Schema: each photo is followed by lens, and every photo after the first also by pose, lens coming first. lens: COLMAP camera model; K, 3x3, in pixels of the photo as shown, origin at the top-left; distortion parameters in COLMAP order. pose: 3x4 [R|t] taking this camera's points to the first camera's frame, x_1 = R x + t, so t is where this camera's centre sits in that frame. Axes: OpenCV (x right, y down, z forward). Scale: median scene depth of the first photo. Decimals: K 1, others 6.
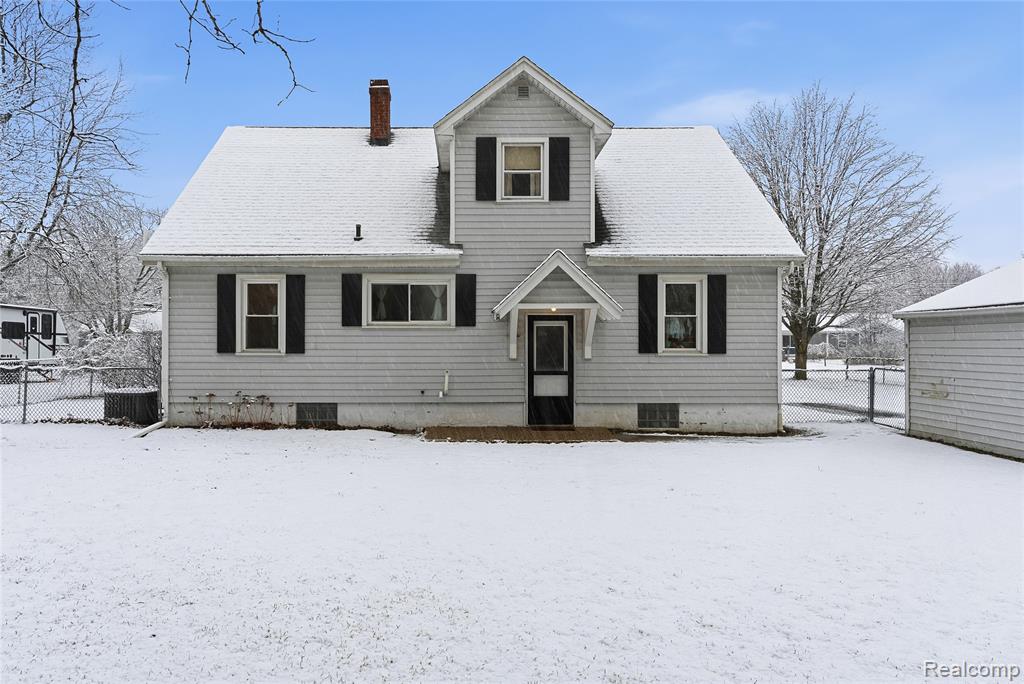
lens RADIAL K [[749.2, 0, 511.4], [0, 749.2, 342.9], [0, 0, 1]] dist [-0.006505, -0.000875]
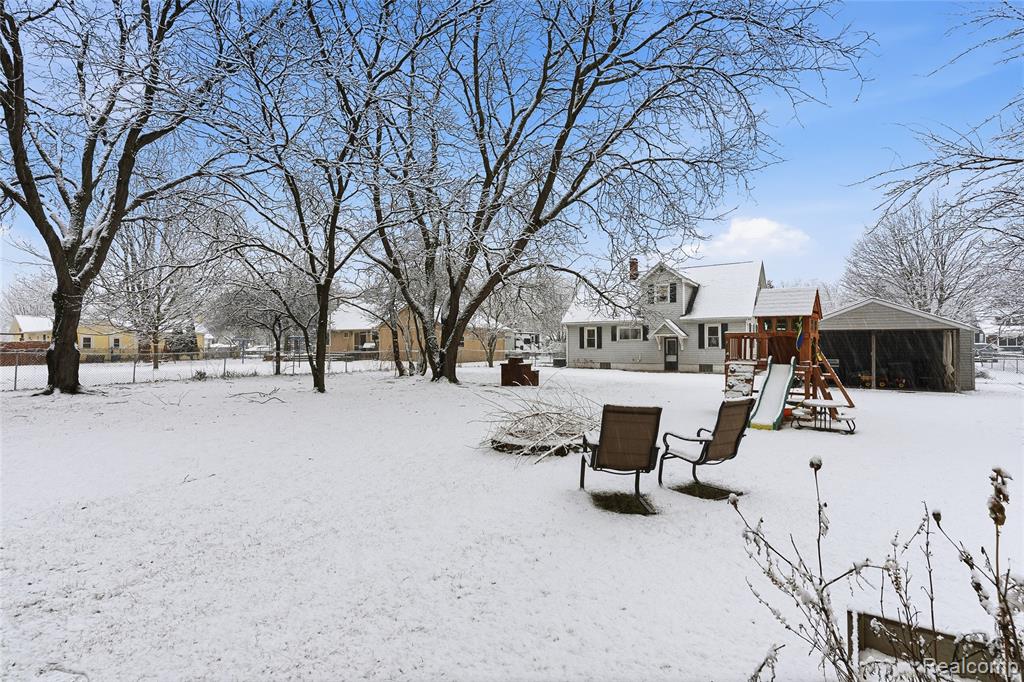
lens RADIAL K [[502.5, 0, 511.8], [0, 502.5, 343.1], [0, 0, 1]] dist [-0.000026, -0.000001]
pose [[0.832015, -0.007407, -0.554704, 0.708957], [0.007639, 0.999969, -0.001895, -0.011044], [0.554701, -0.002660, 0.832045, -1.264109]]
